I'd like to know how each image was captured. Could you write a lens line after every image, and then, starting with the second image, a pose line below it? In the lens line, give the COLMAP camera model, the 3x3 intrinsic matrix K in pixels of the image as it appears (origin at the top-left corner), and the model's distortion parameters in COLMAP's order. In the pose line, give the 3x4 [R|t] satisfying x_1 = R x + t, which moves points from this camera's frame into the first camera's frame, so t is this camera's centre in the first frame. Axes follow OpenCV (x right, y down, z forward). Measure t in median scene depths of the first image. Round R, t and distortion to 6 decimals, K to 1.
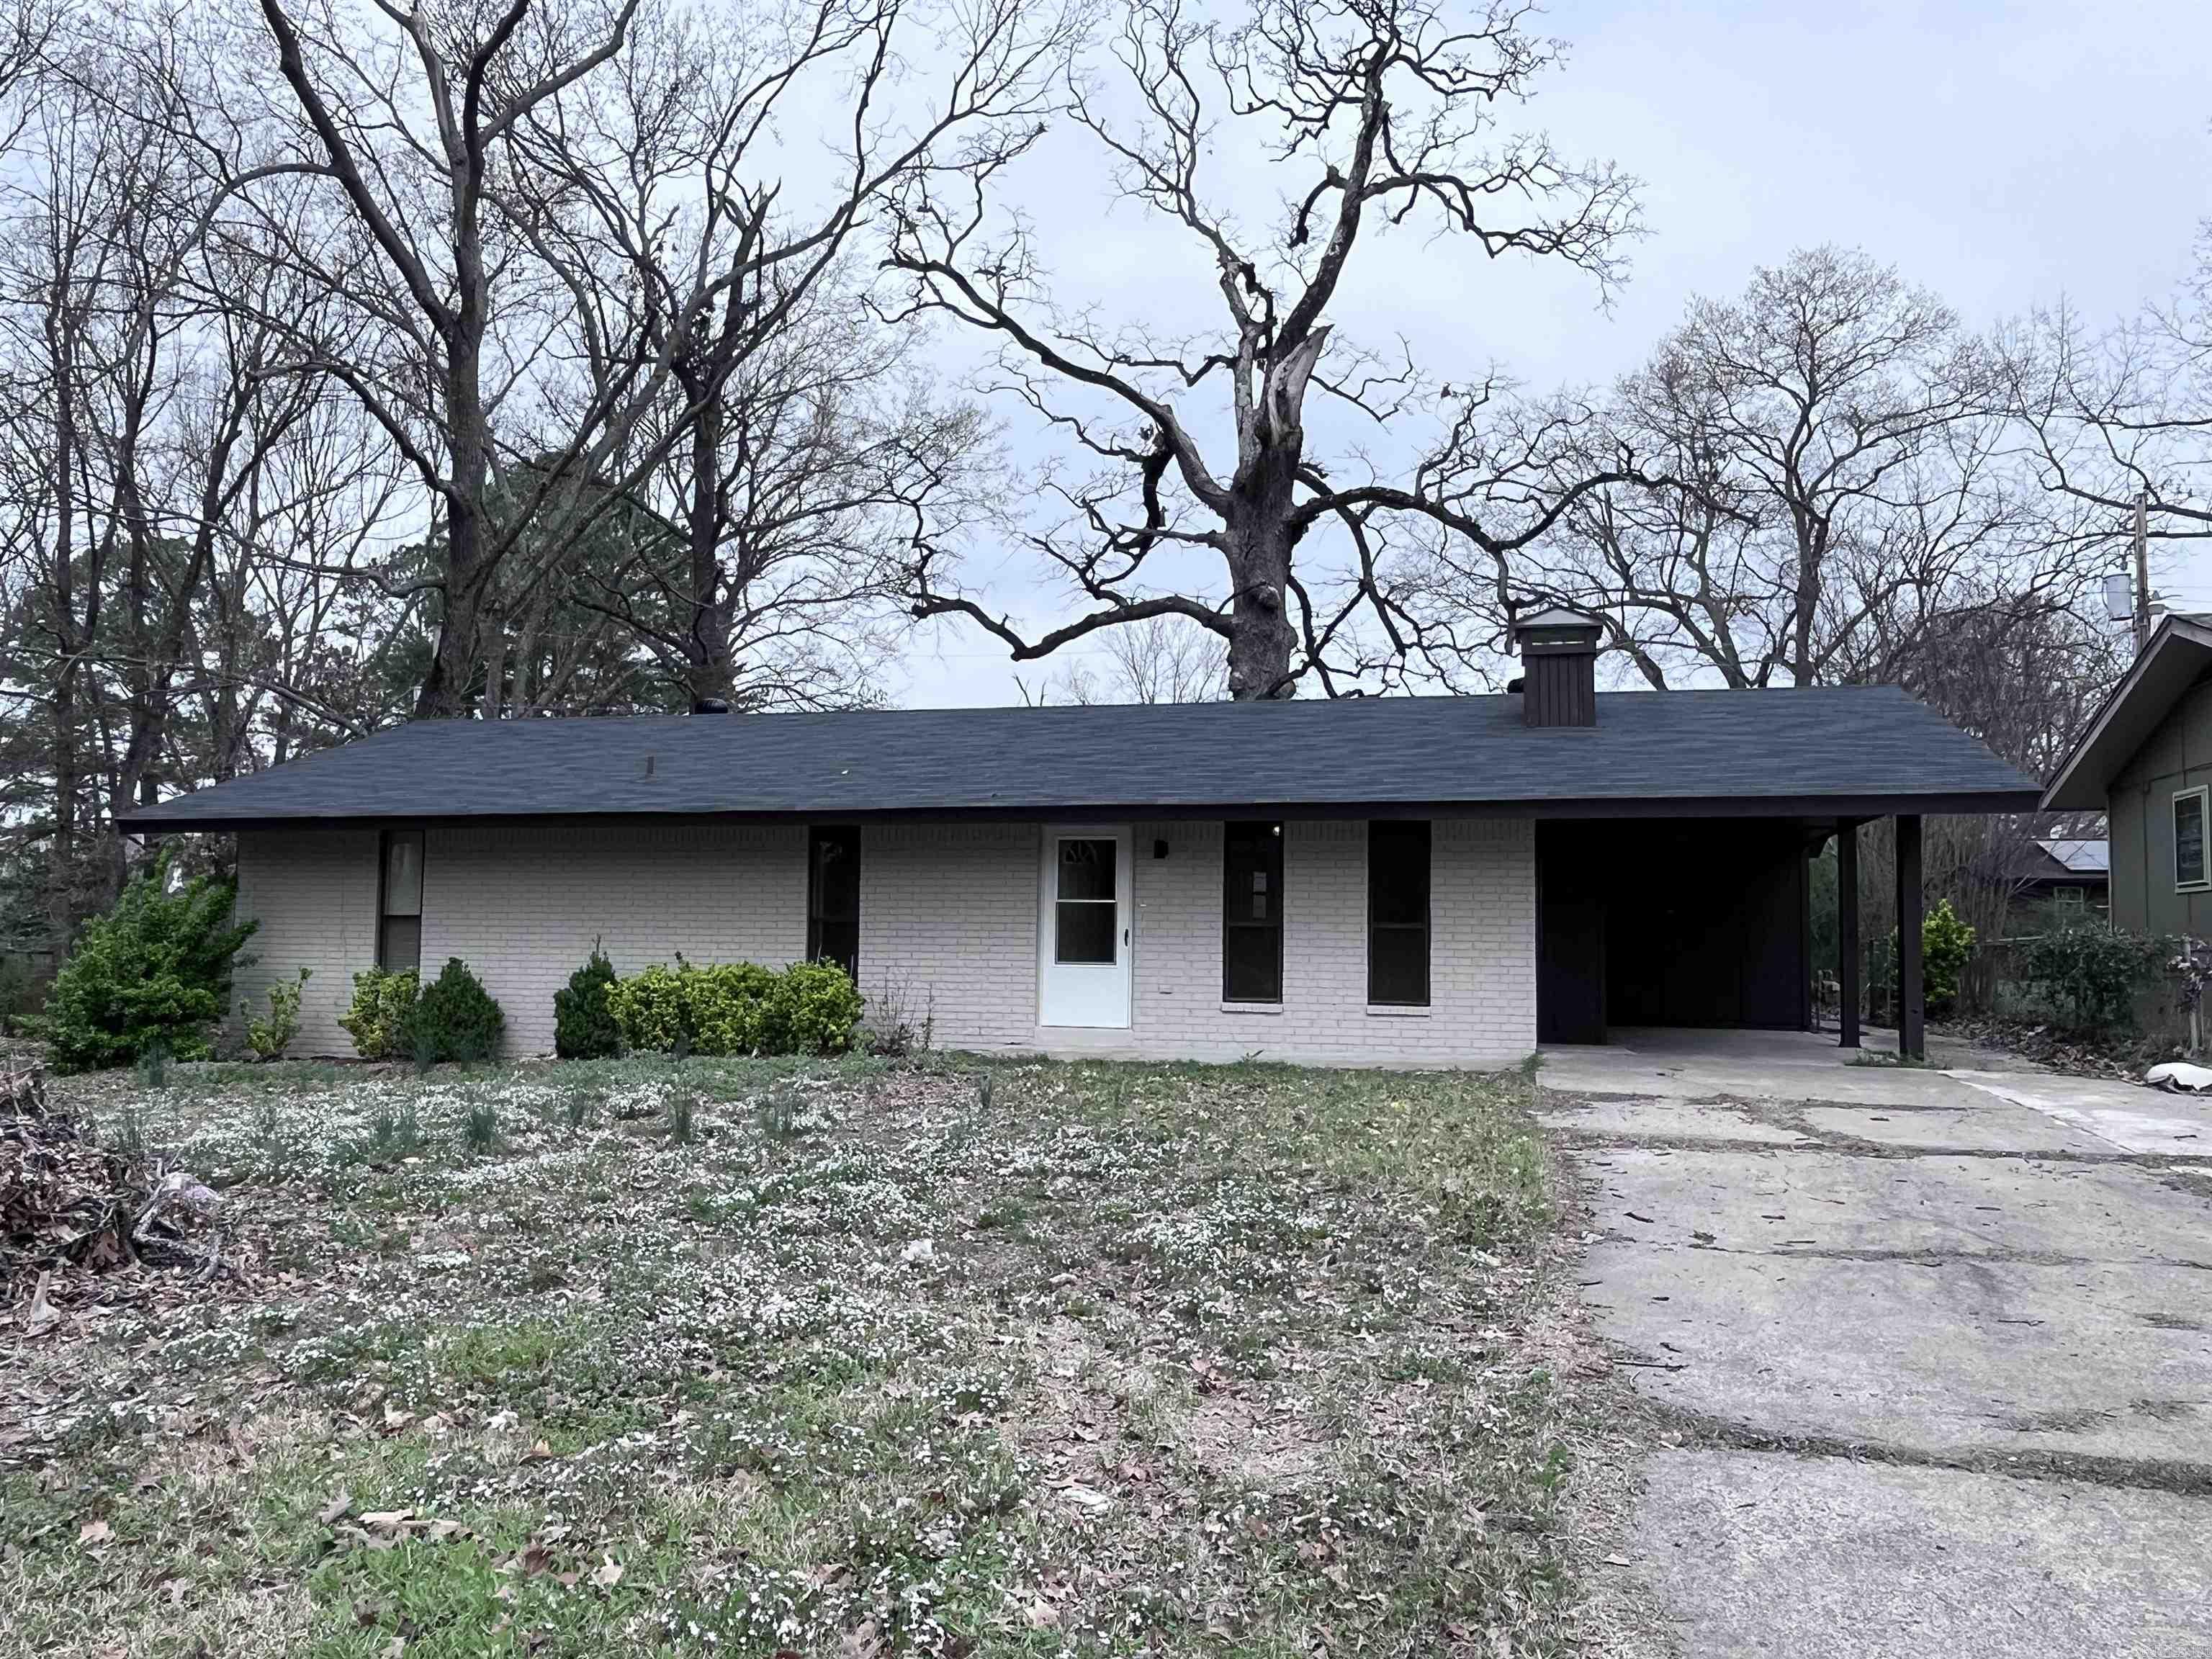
lens RADIAL K [[1614.7, 0, 1105.4], [0, 1614.7, 820.6], [0, 0, 1]] dist [-0.015896, 0.010296]
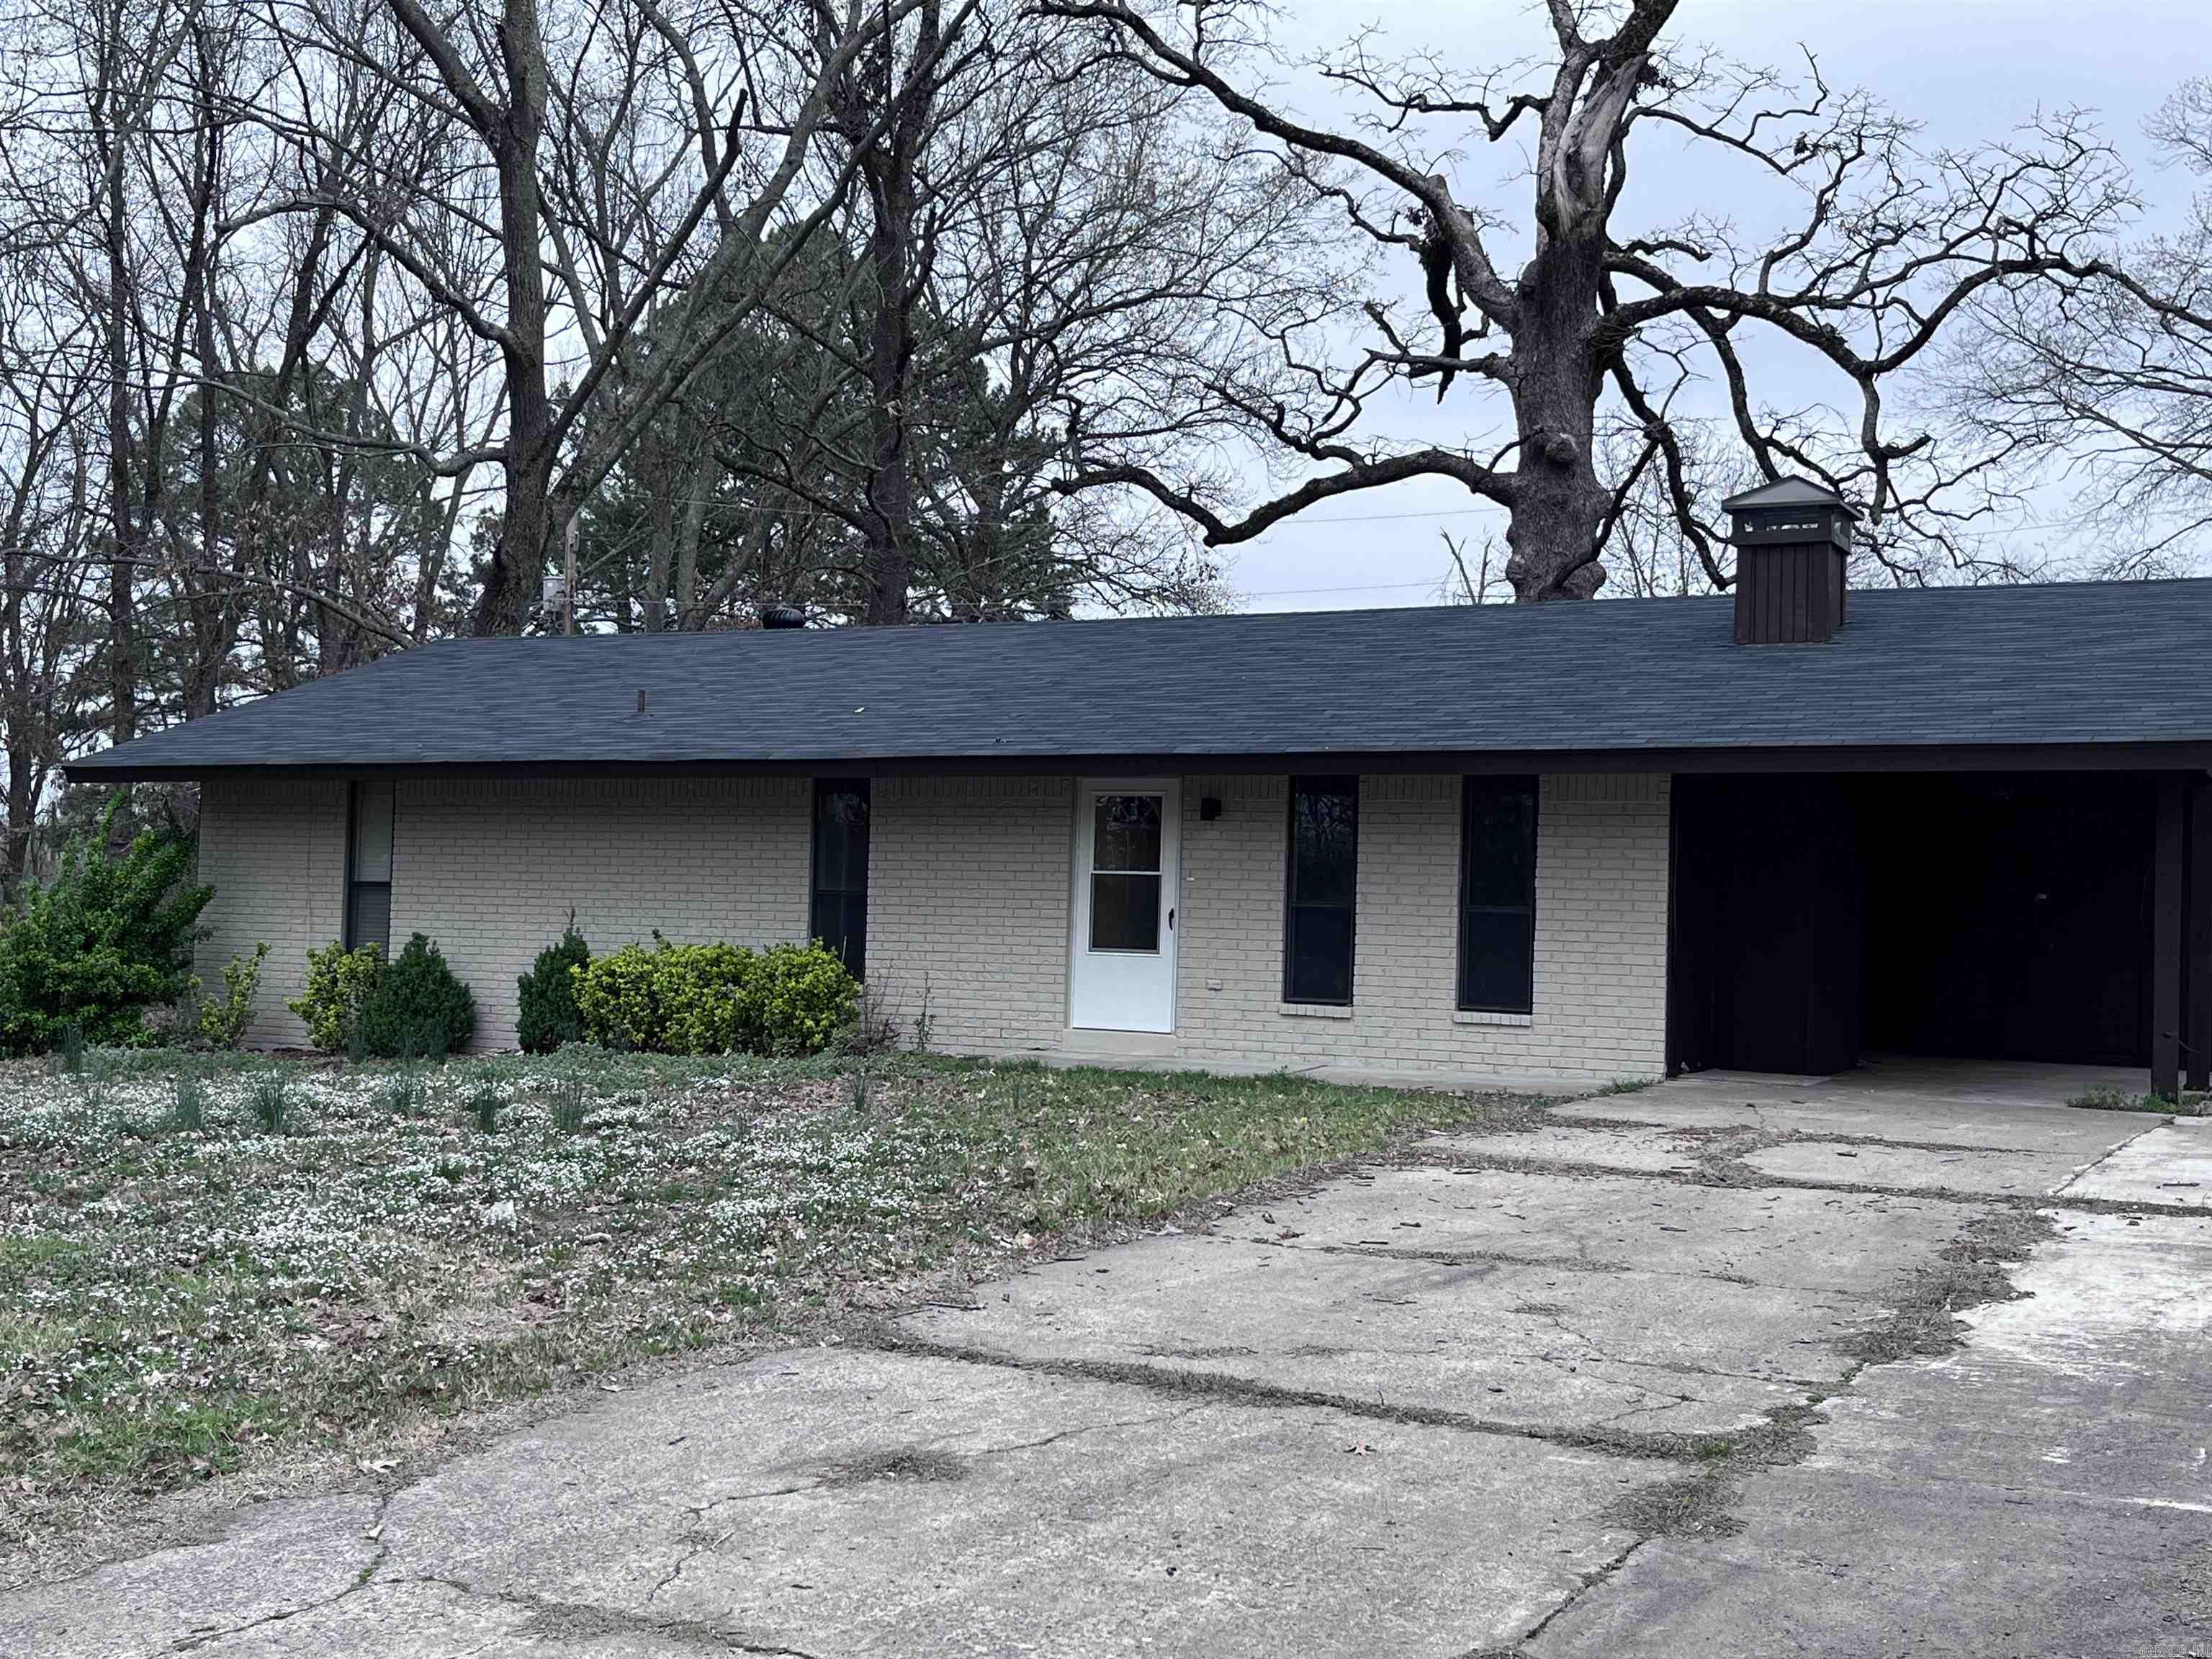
lens RADIAL K [[2497.8, 0, 1105.4], [0, 2497.8, 829.3], [0, 0, 1]] dist [0.037726, 0.000000]
pose [[0.972189, 0.006628, -0.234103, 0.242082], [0.001133, 0.999455, 0.033002, -0.011140], [0.234195, -0.032349, 0.971651, -0.176982]]
